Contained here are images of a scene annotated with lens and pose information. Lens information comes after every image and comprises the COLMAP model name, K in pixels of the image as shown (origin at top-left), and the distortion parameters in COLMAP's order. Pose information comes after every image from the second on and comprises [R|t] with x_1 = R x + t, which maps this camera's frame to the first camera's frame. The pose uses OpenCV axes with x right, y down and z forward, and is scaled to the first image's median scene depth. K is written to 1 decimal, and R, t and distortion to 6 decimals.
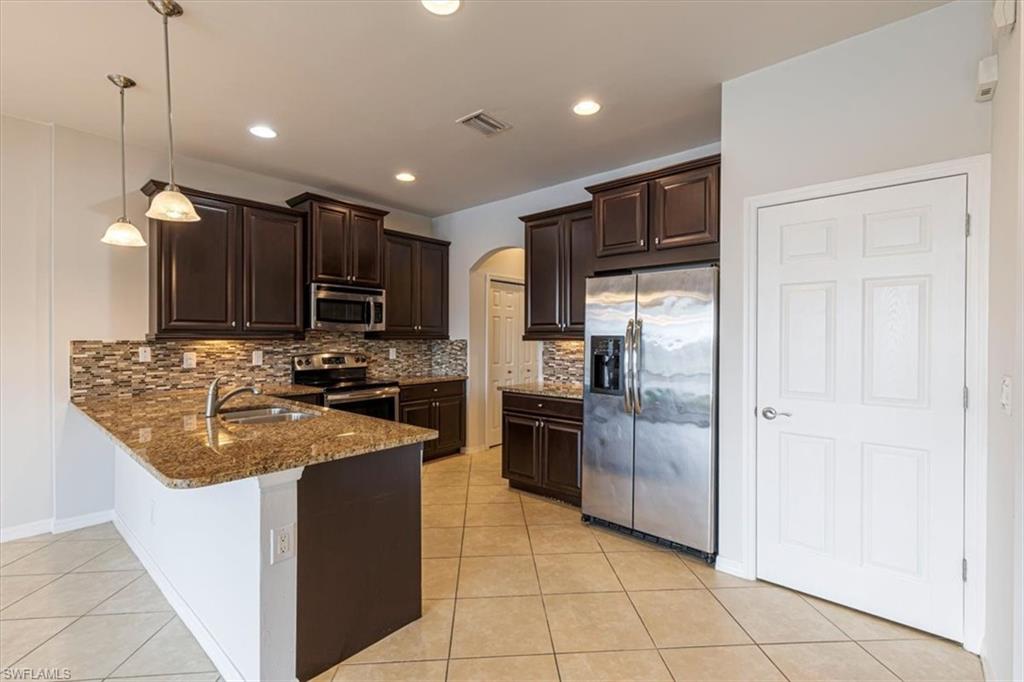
lens RADIAL K [[456.8, 0, 517.8], [0, 456.8, 339.7], [0, 0, 1]] dist [0.003998, 0.000008]
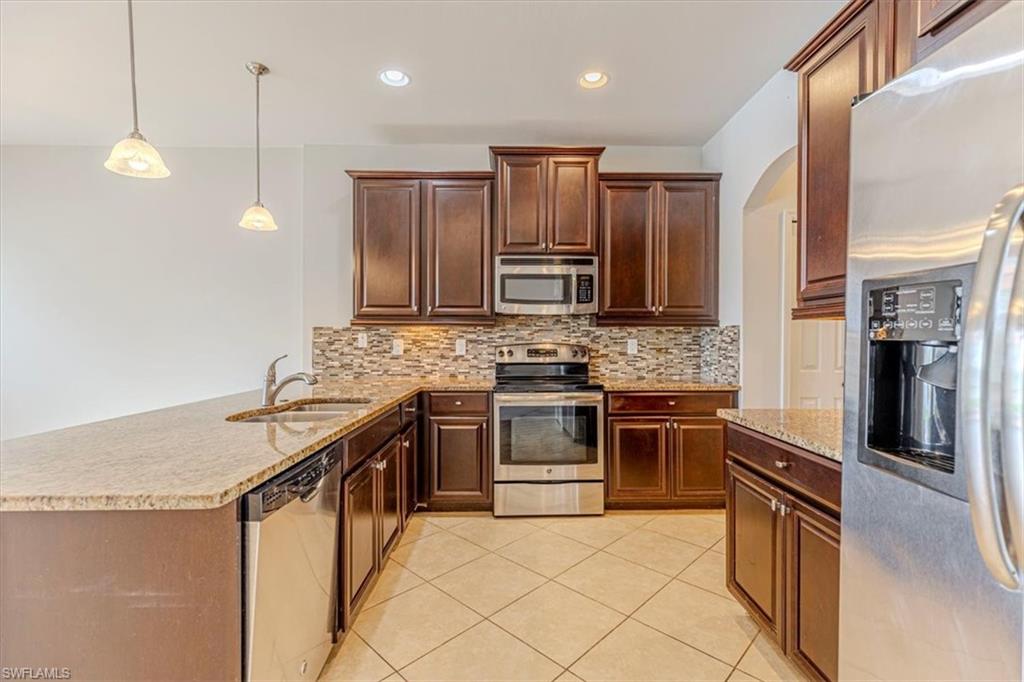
lens RADIAL K [[456.8, 0, 517.8], [0, 456.8, 339.7], [0, 0, 1]] dist [0.003998, 0.000008]
pose [[0.665699, 0.002060, -0.746218, 0.181973], [-0.003186, 0.999995, -0.000082, 0.024979], [0.746214, 0.002432, 0.665702, 0.472848]]
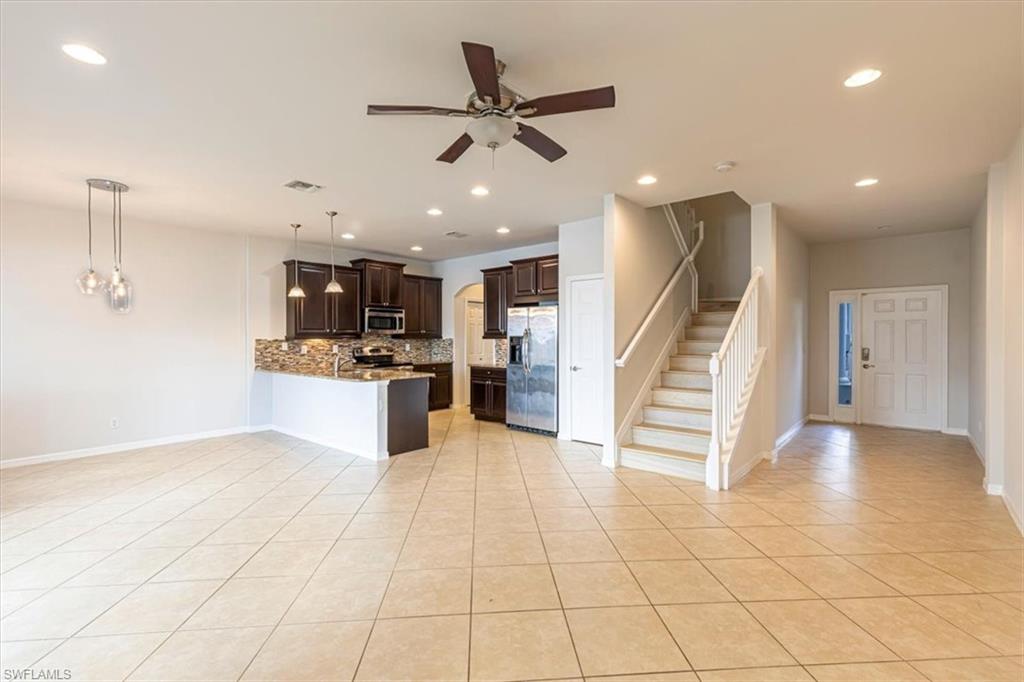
lens RADIAL K [[456.8, 0, 517.8], [0, 456.8, 339.7], [0, 0, 1]] dist [0.003998, 0.000008]
pose [[0.999987, -0.003561, 0.003697, 0.144194], [0.003562, 0.999994, -0.000457, 0.006620], [-0.003695, 0.000471, 0.999993, -0.800746]]
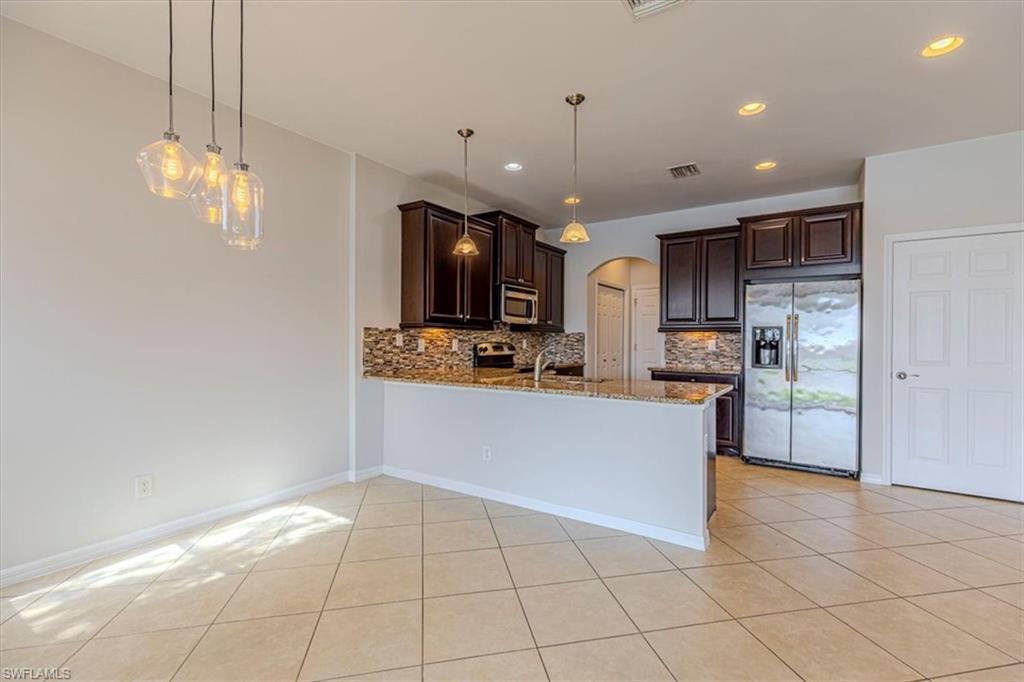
lens RADIAL K [[456.8, 0, 517.8], [0, 456.8, 339.7], [0, 0, 1]] dist [0.003998, 0.000008]
pose [[0.991355, 0.004050, 0.131141, -0.555150], [-0.003621, 0.999987, -0.003509, 0.029324], [-0.131154, 0.003004, 0.991357, -0.215563]]
